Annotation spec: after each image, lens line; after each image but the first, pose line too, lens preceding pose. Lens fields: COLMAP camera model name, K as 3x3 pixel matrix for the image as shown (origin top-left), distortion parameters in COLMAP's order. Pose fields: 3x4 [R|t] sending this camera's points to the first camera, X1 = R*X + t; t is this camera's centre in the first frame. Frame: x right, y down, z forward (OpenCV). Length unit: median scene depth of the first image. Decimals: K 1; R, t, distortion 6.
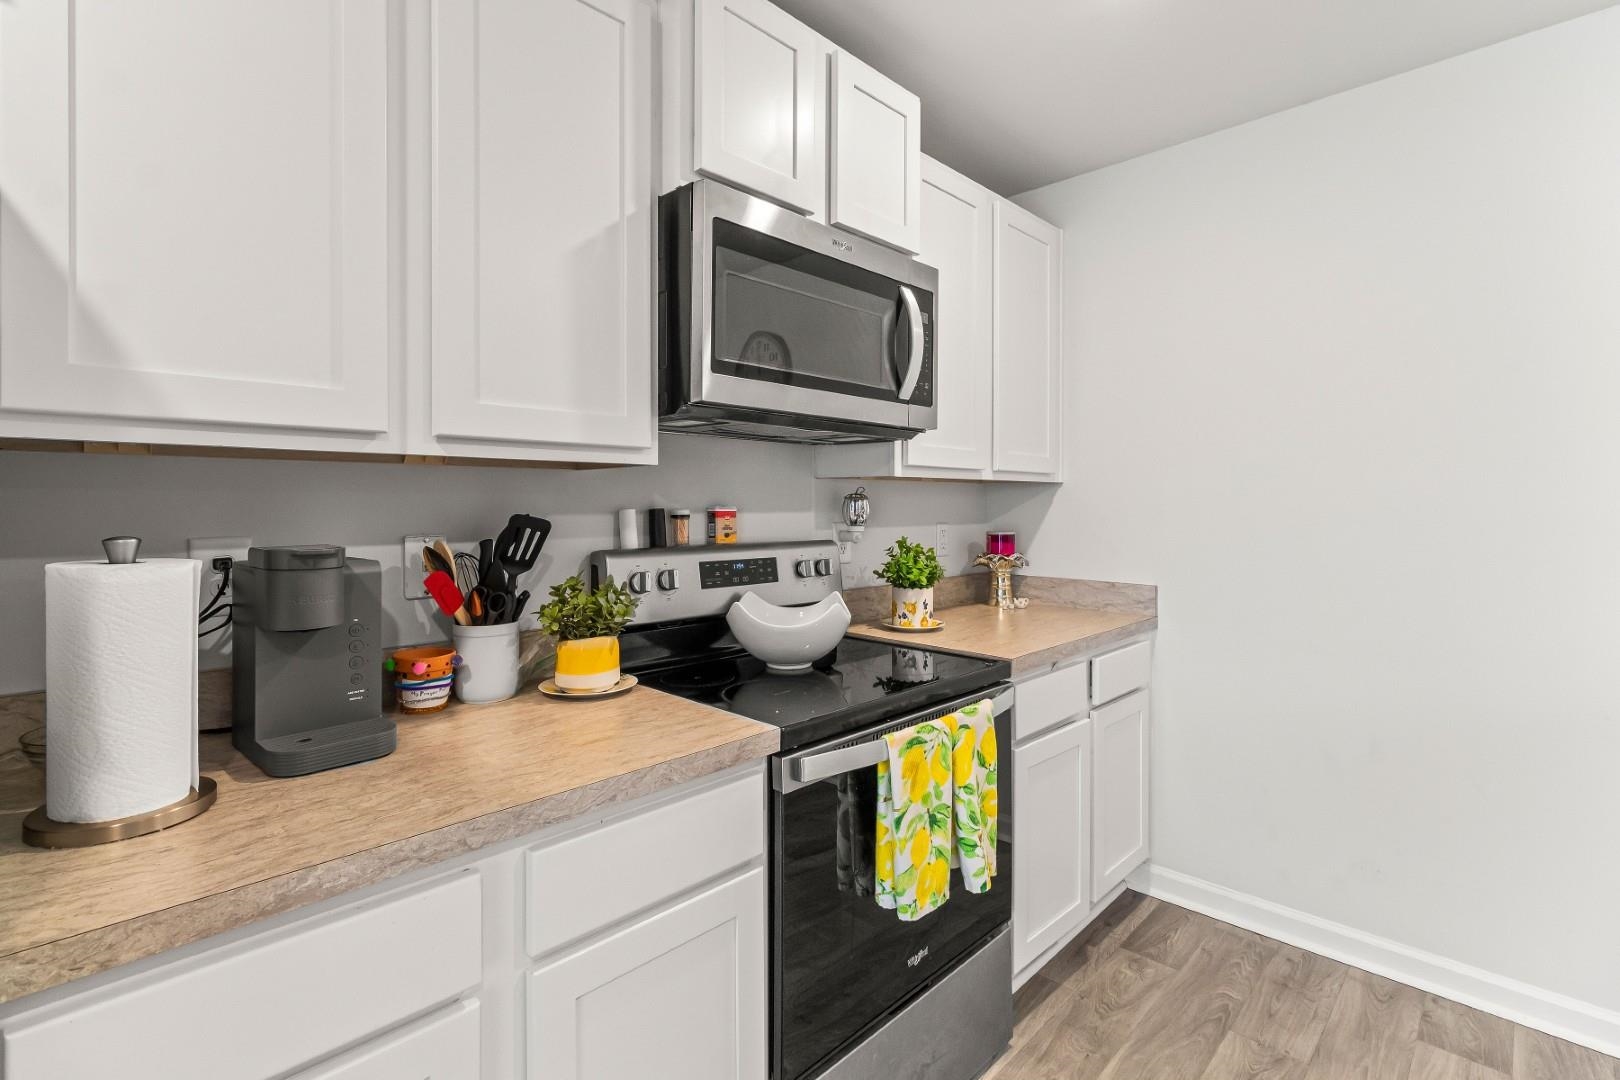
lens RADIAL K [[754.2, 0, 806.5], [0, 754.2, 503.7], [0, 0, 1]] dist [0.001750, 0.000313]
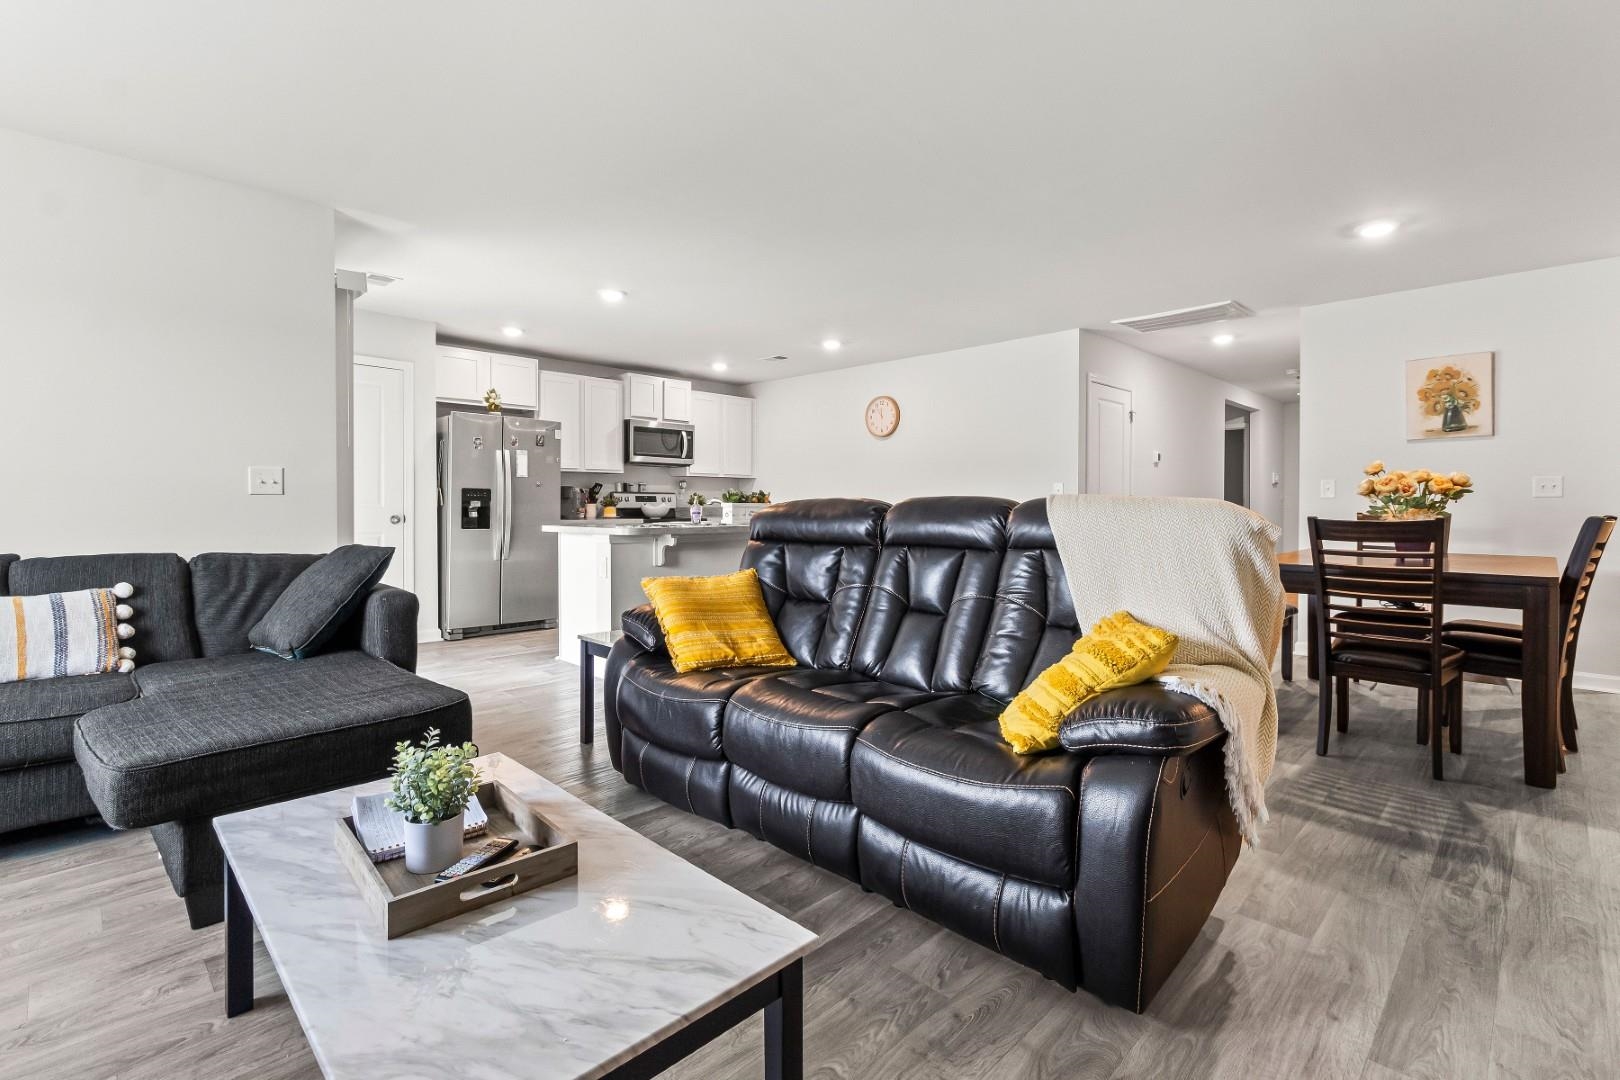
lens RADIAL K [[754.2, 0, 806.5], [0, 754.2, 503.7], [0, 0, 1]] dist [0.001750, 0.000313]
pose [[0.999905, 0.002643, -0.013538, 0.954592], [-0.002619, 0.999995, 0.001800, 0.121094], [0.013543, -0.001764, 0.999907, -3.515515]]
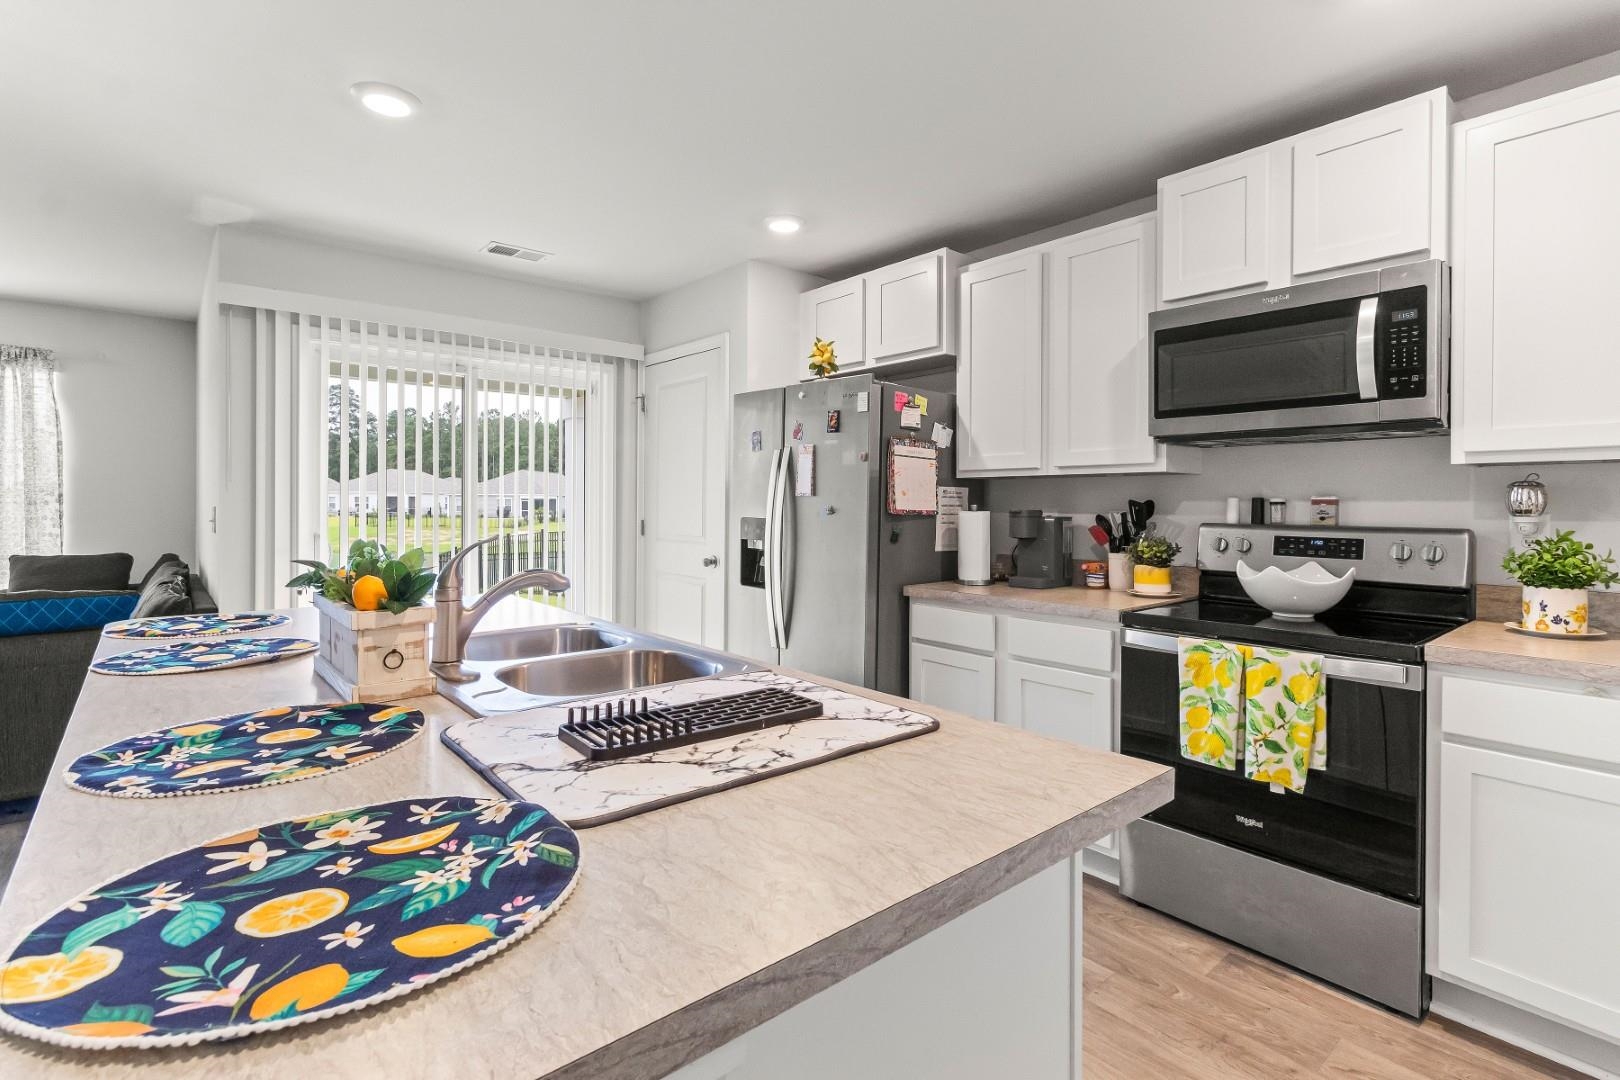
lens RADIAL K [[754.2, 0, 806.5], [0, 754.2, 503.7], [0, 0, 1]] dist [0.001750, 0.000313]
pose [[-0.097617, -0.000037, -0.995224, 1.433629], [-0.004213, 0.999991, 0.000376, 0.022837], [0.995215, 0.004229, -0.097617, 0.296686]]
